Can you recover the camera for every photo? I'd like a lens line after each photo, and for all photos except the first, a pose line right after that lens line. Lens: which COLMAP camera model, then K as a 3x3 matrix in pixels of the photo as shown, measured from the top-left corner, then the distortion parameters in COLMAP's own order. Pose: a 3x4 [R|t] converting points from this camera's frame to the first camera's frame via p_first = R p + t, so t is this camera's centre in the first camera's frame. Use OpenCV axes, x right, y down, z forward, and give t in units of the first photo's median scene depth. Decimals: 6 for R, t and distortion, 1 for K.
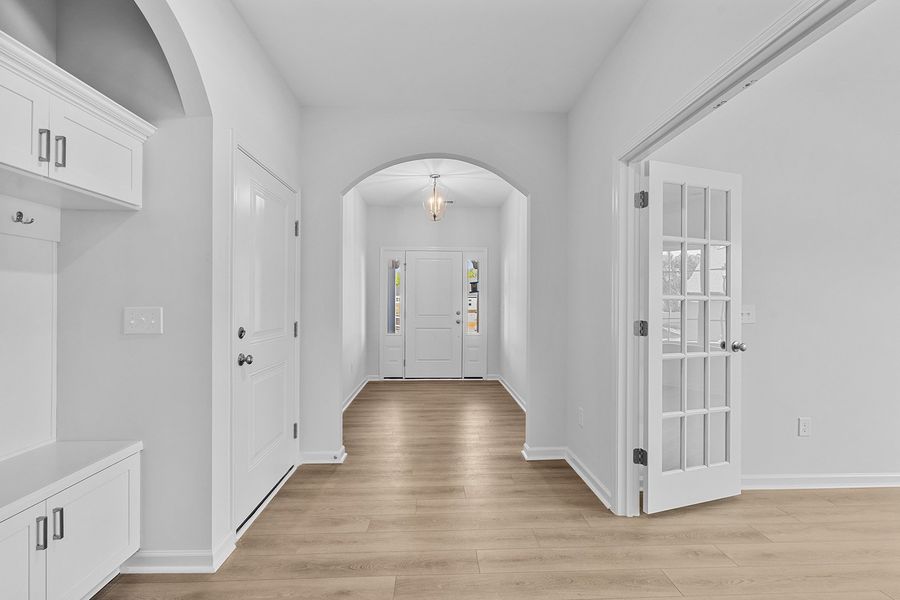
lens RADIAL K [[404.4, 0, 450.5], [0, 404.4, 302.0], [0, 0, 1]] dist [-0.000419, -0.000084]
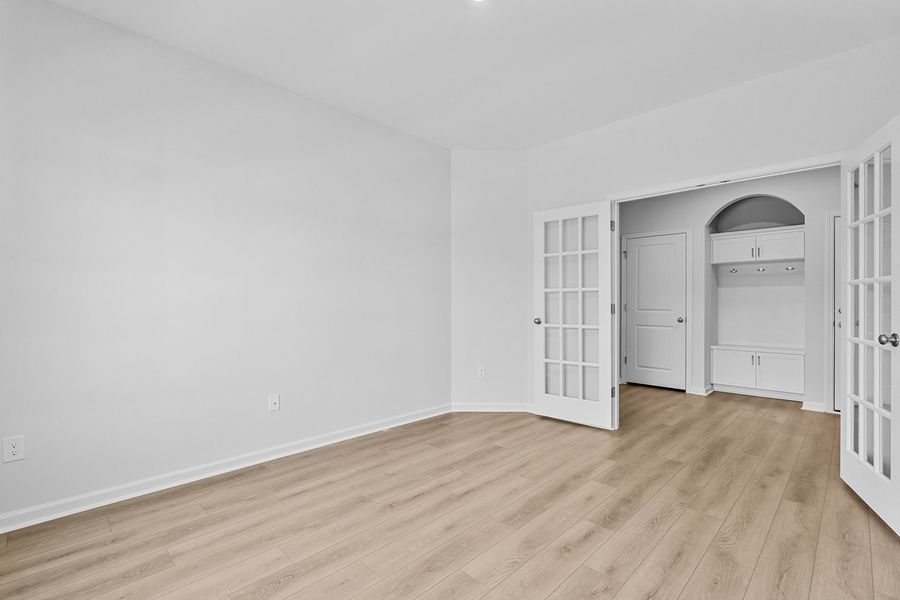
lens RADIAL K [[404.4, 0, 446.2], [0, 404.4, 302.6], [0, 0, 1]] dist [-0.000419, -0.000084]
pose [[-0.743754, -0.000536, -0.668453, 2.312937], [0.002027, 0.999993, -0.003058, 0.046633], [0.668450, -0.003630, -0.743748, 1.243282]]
